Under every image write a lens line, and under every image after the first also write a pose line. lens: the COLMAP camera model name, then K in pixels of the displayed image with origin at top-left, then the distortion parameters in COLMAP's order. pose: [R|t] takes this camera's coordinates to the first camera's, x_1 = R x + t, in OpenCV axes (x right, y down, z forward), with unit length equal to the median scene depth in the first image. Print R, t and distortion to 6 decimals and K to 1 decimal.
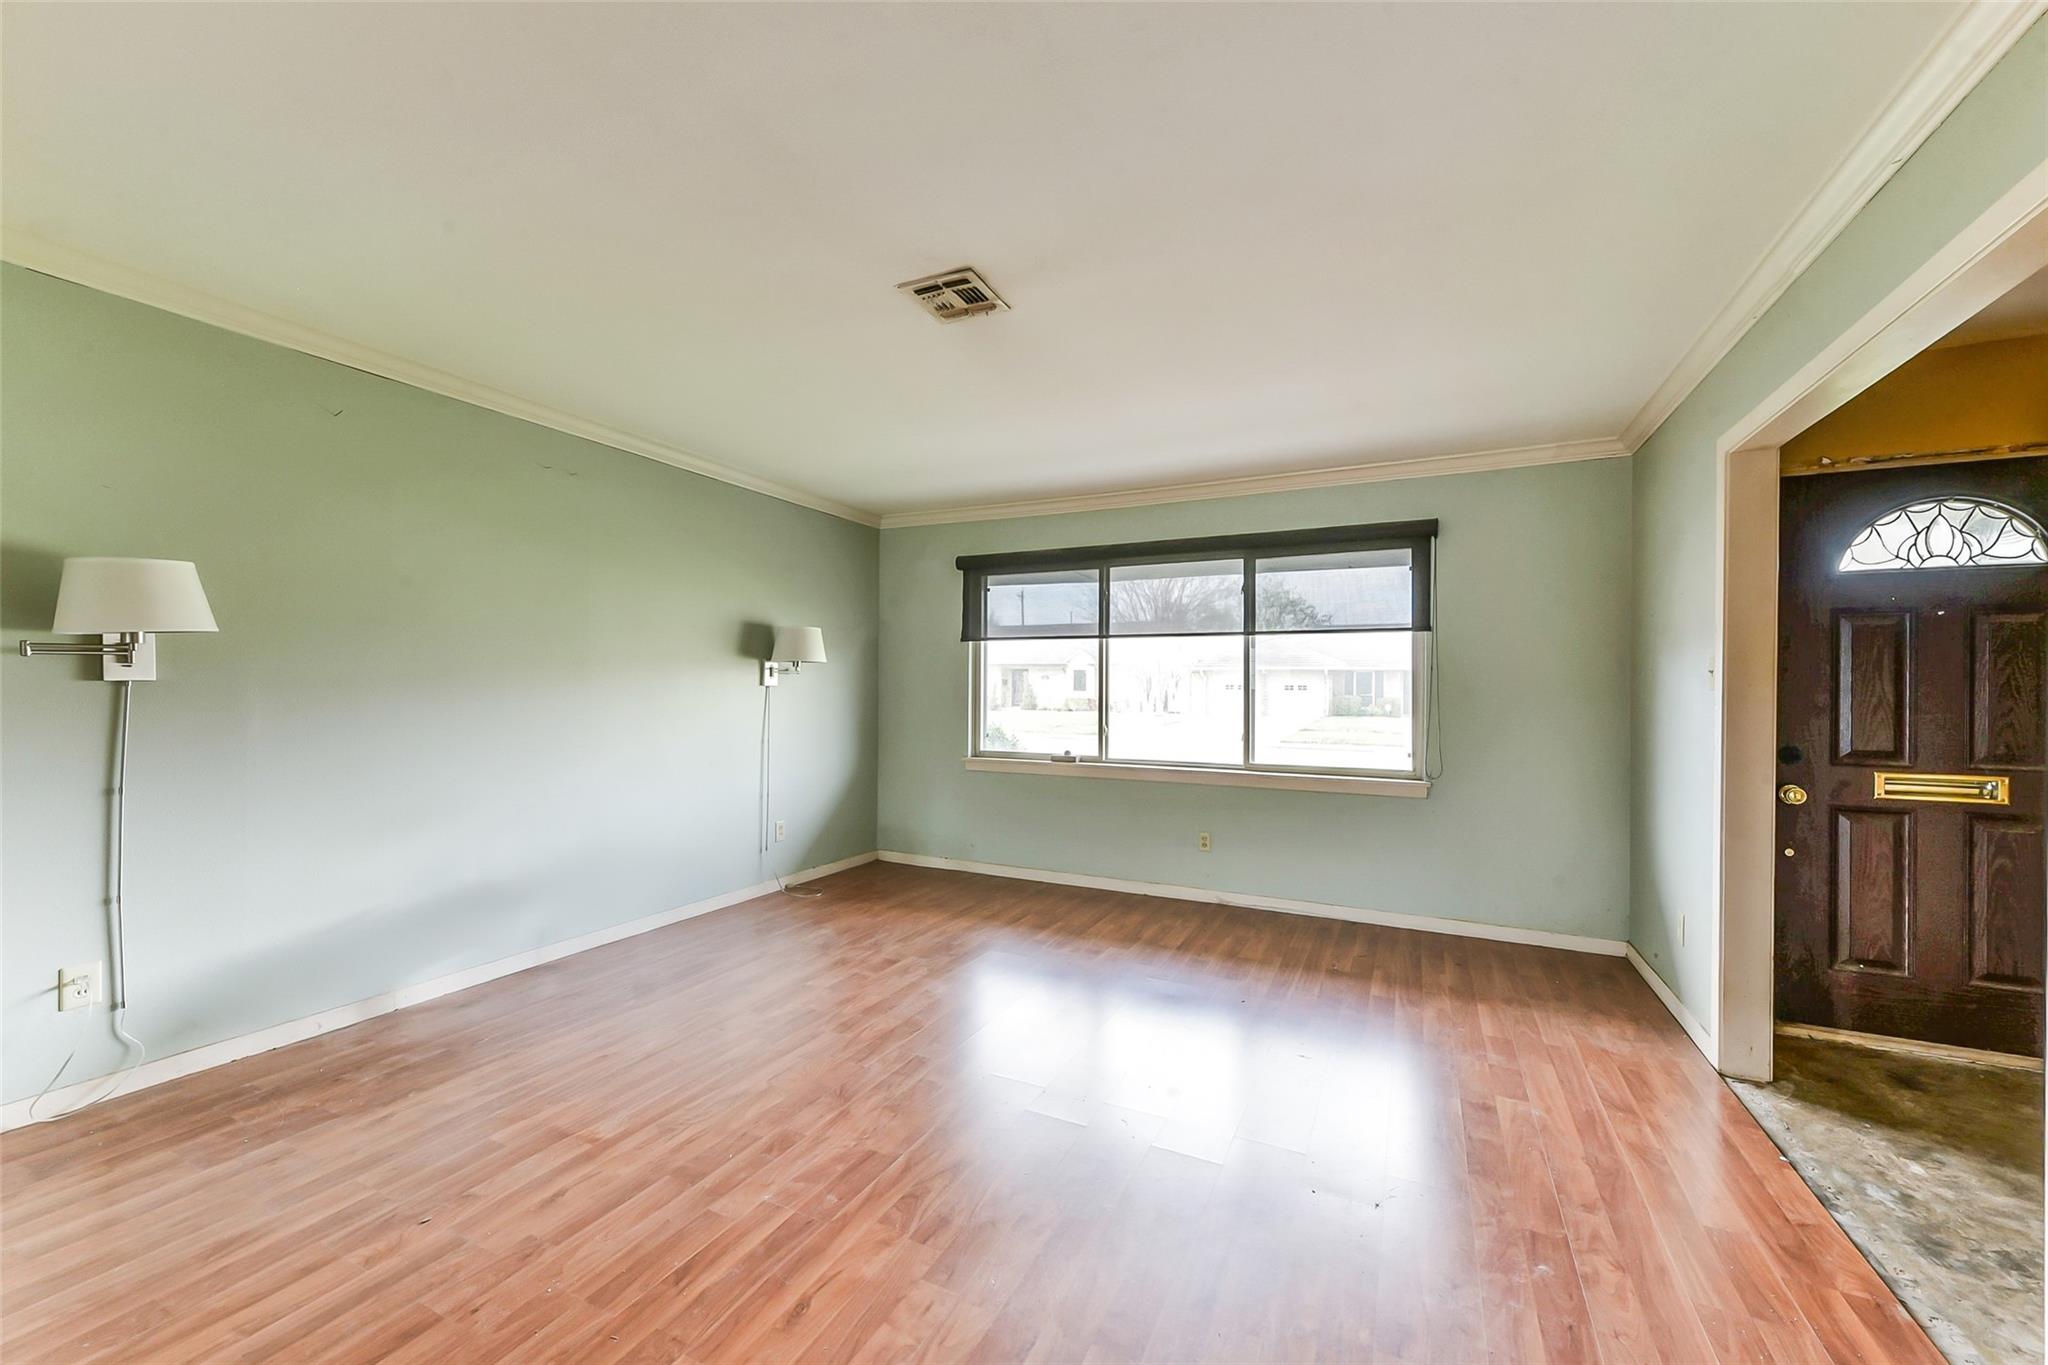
lens RADIAL K [[797.5, 0, 1012.0], [0, 797.5, 691.2], [0, 0, 1]] dist [0.006574, -0.000365]
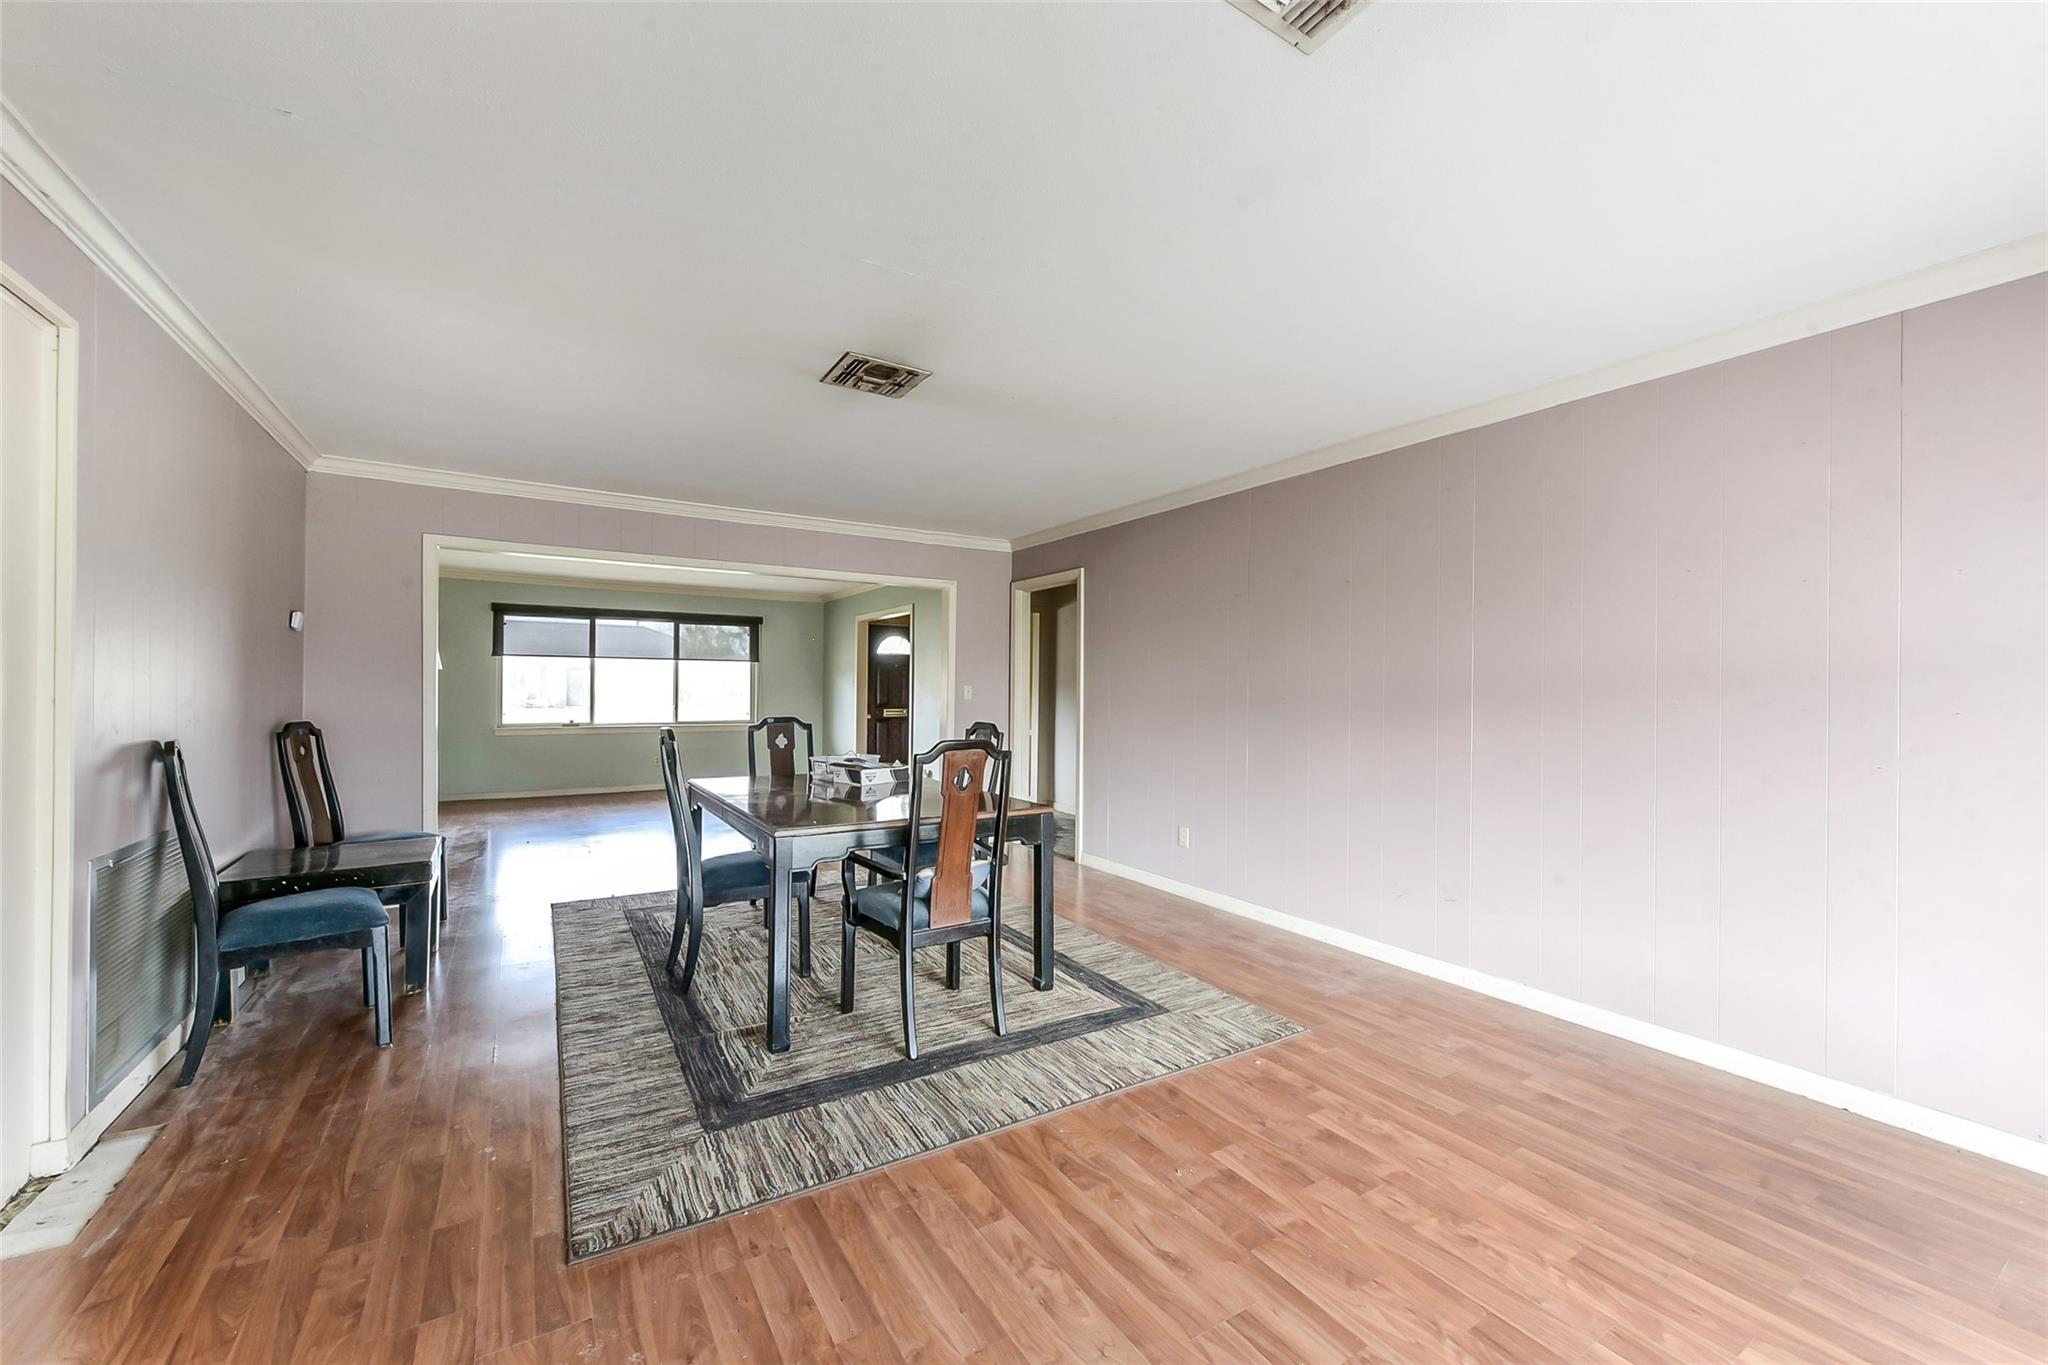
lens RADIAL K [[797.5, 0, 1012.5], [0, 797.5, 694.8], [0, 0, 1]] dist [0.006574, -0.000365]
pose [[0.531527, -0.016031, 0.846890, -0.972502], [-0.008245, 0.999676, 0.024098, -0.035108], [-0.847001, -0.019792, 0.531222, -0.821677]]
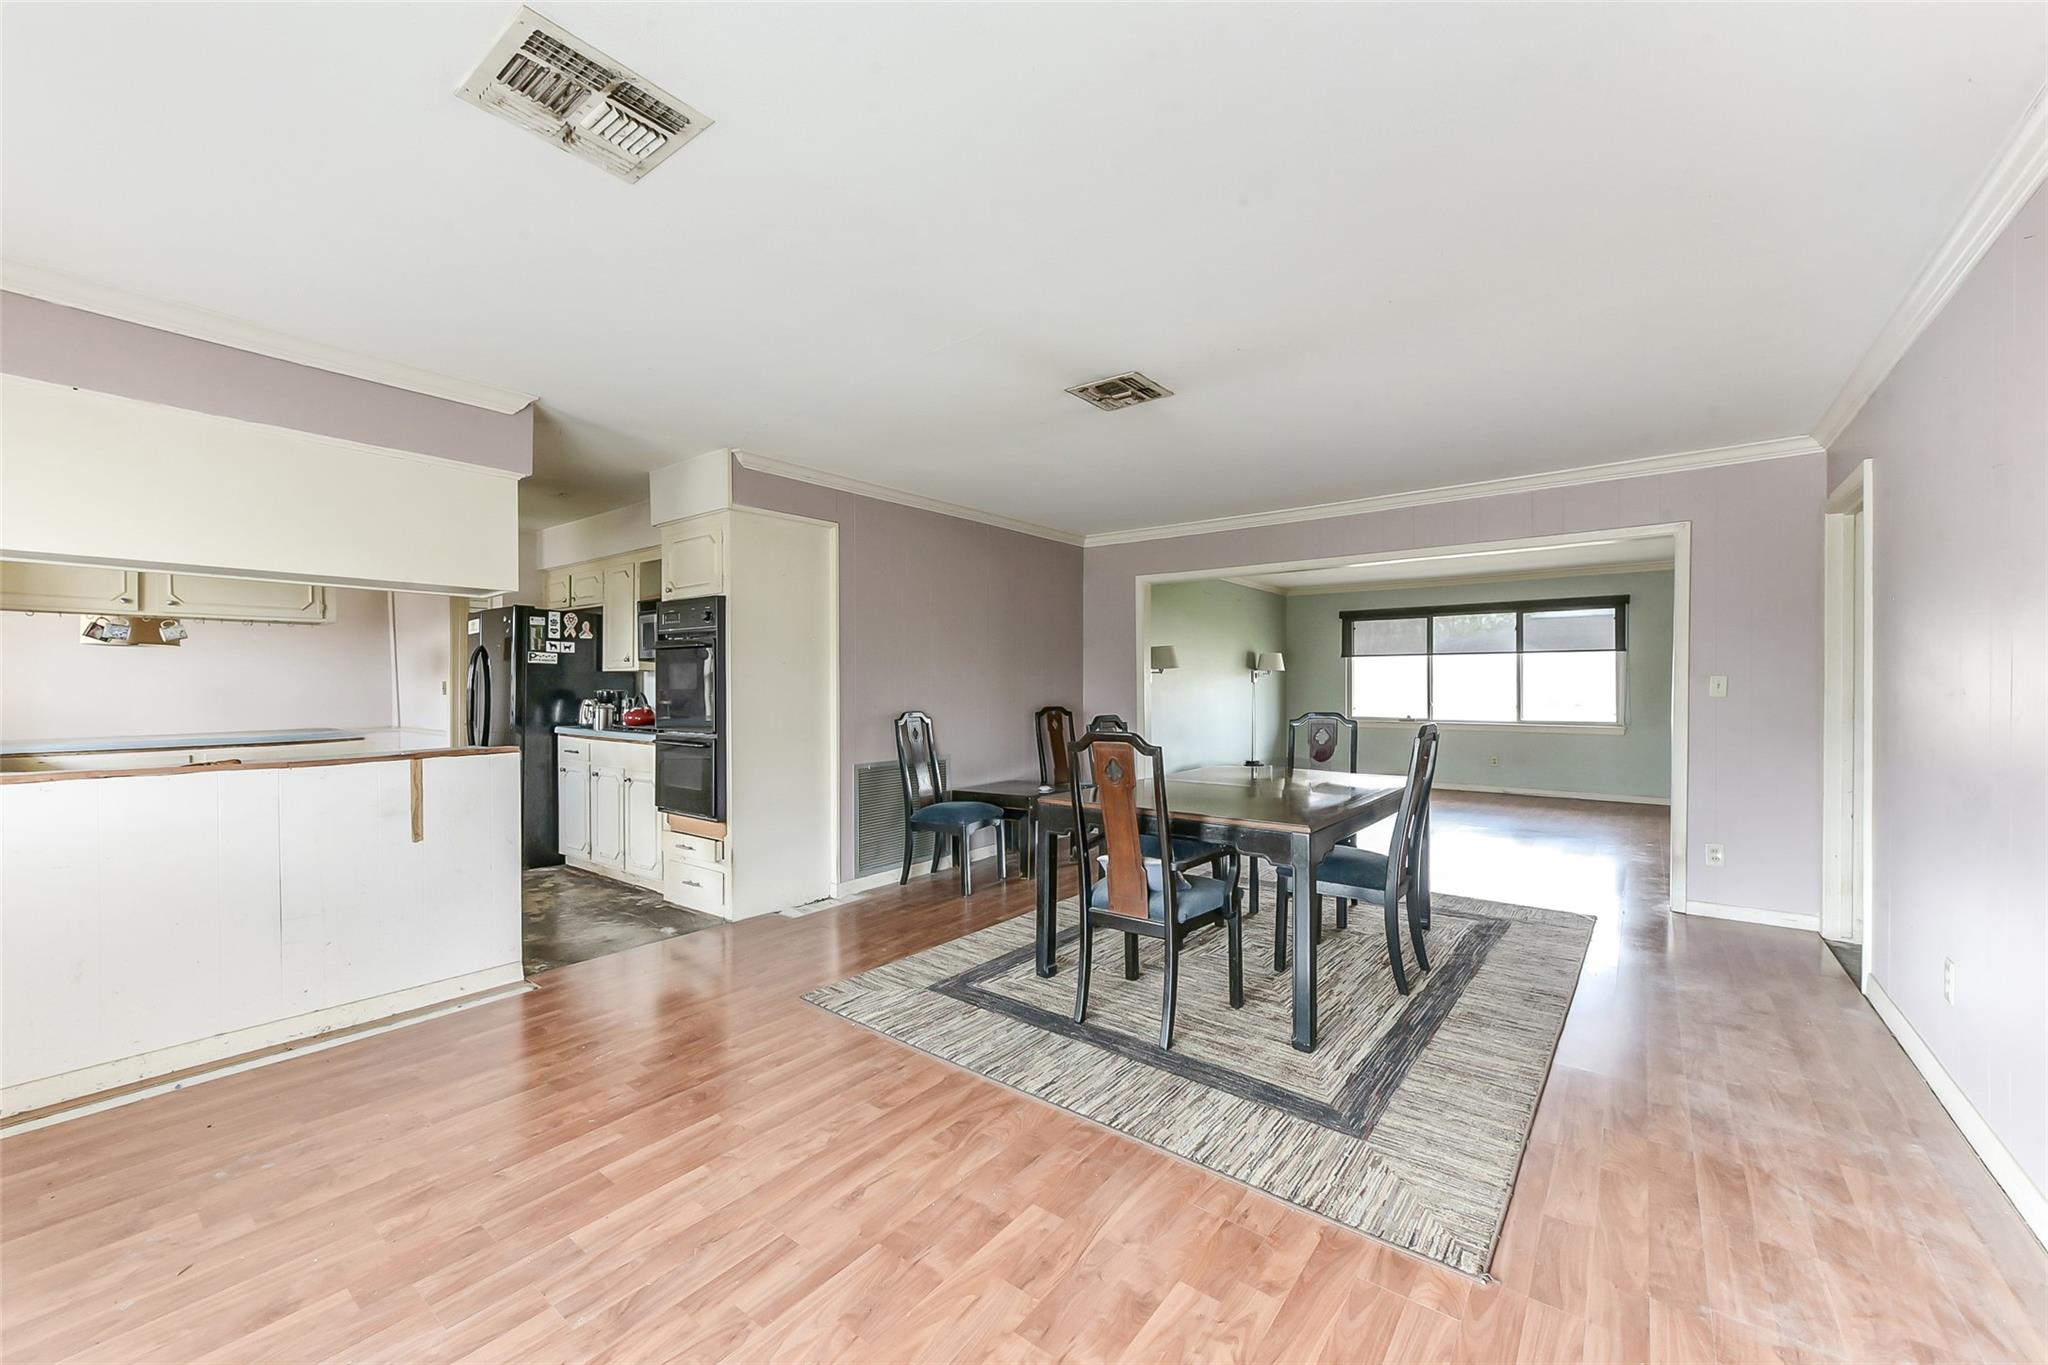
lens RADIAL K [[797.5, 0, 1023.0], [0, 797.5, 685.9], [0, 0, 1]] dist [0.006574, -0.000365]
pose [[0.978525, -0.015298, -0.205560, -0.454310], [0.017355, 0.999816, 0.008209, -0.027118], [0.205396, -0.011600, 0.978610, -1.068814]]
